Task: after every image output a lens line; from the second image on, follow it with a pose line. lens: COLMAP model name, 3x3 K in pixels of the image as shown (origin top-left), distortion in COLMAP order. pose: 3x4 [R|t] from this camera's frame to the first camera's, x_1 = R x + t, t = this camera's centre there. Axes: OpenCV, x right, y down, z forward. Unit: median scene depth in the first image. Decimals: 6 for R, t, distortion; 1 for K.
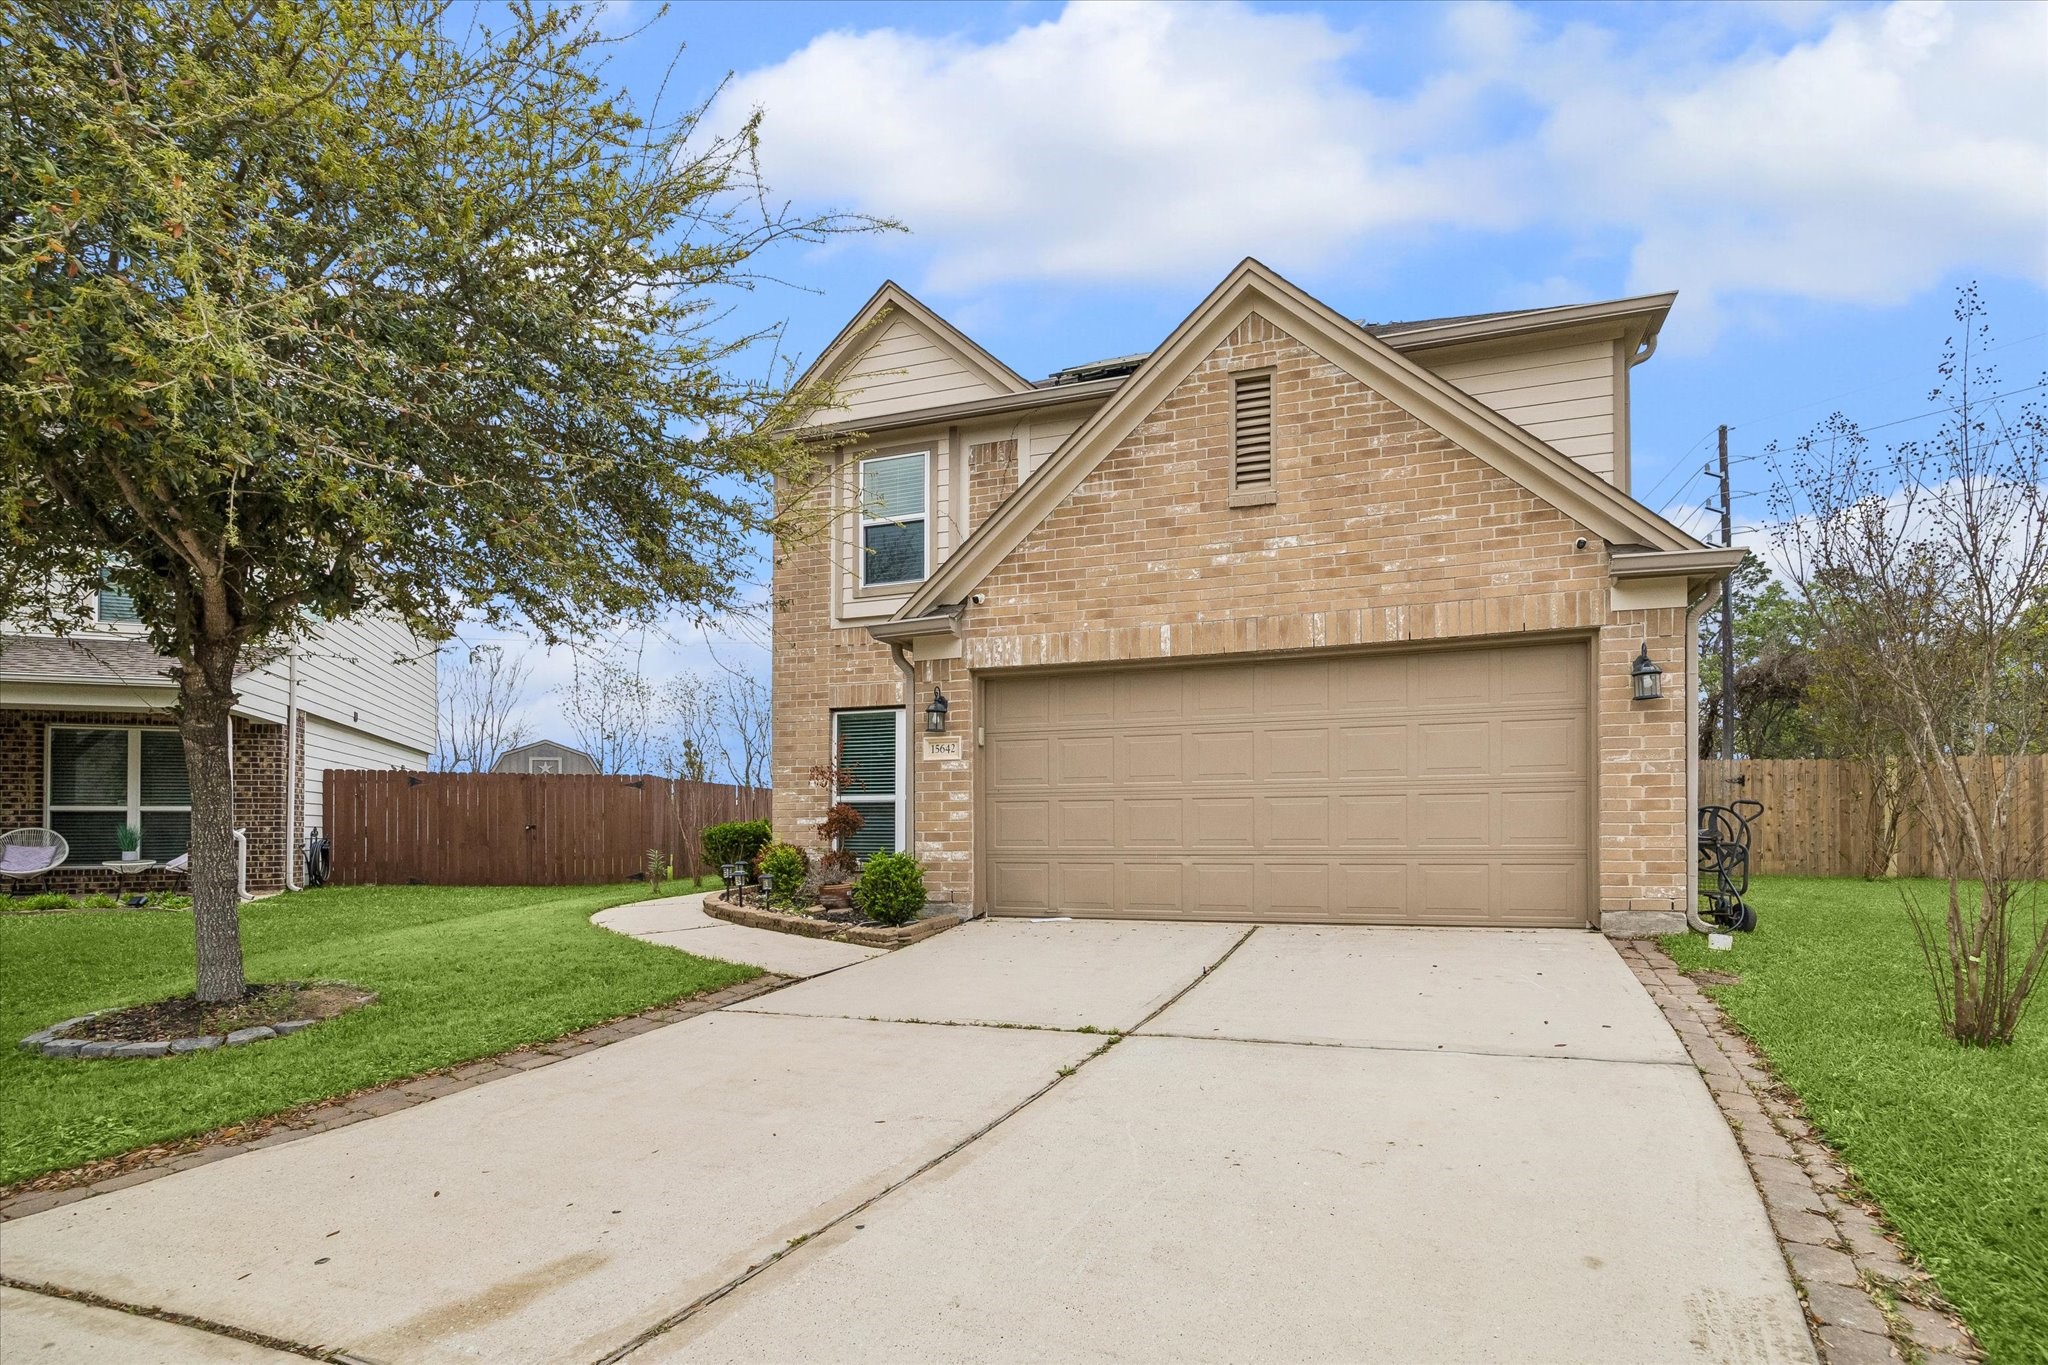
lens RADIAL K [[909.3, 0, 1024.0], [0, 909.3, 682.5], [0, 0, 1]] dist [-0.000351, -0.000173]
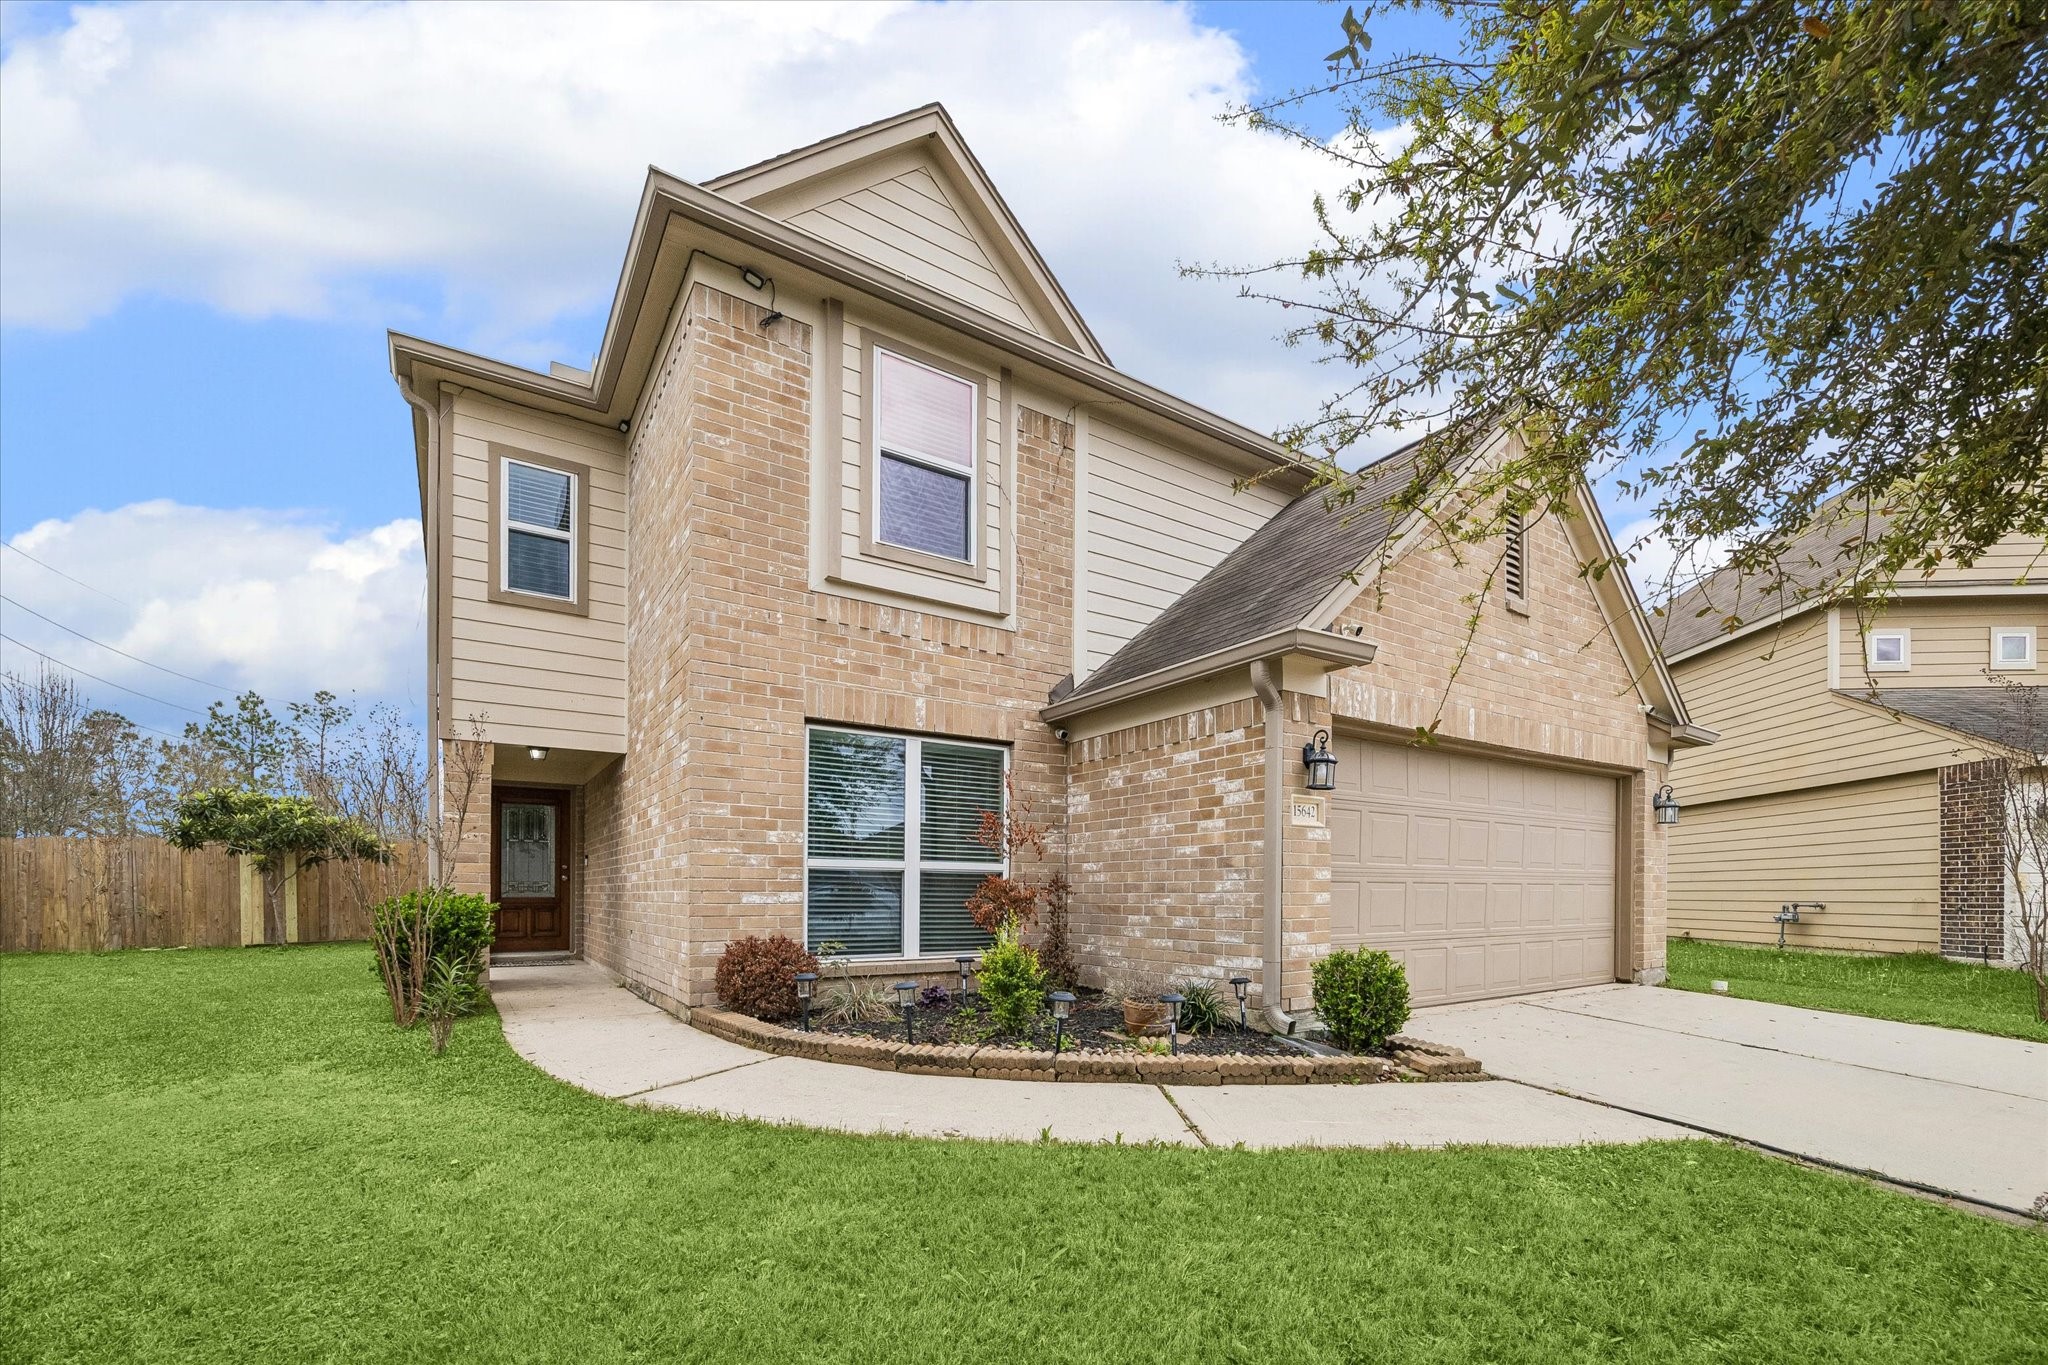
lens RADIAL K [[836.4, 0, 1021.4], [0, 836.4, 803.2], [0, 0, 1]] dist [0.000096, 0.000014]
pose [[0.627258, 0.092138, 0.773342, -0.556273], [-0.128828, 0.991573, -0.013647, 0.075557], [-0.768082, -0.091068, 0.633842, 0.521690]]
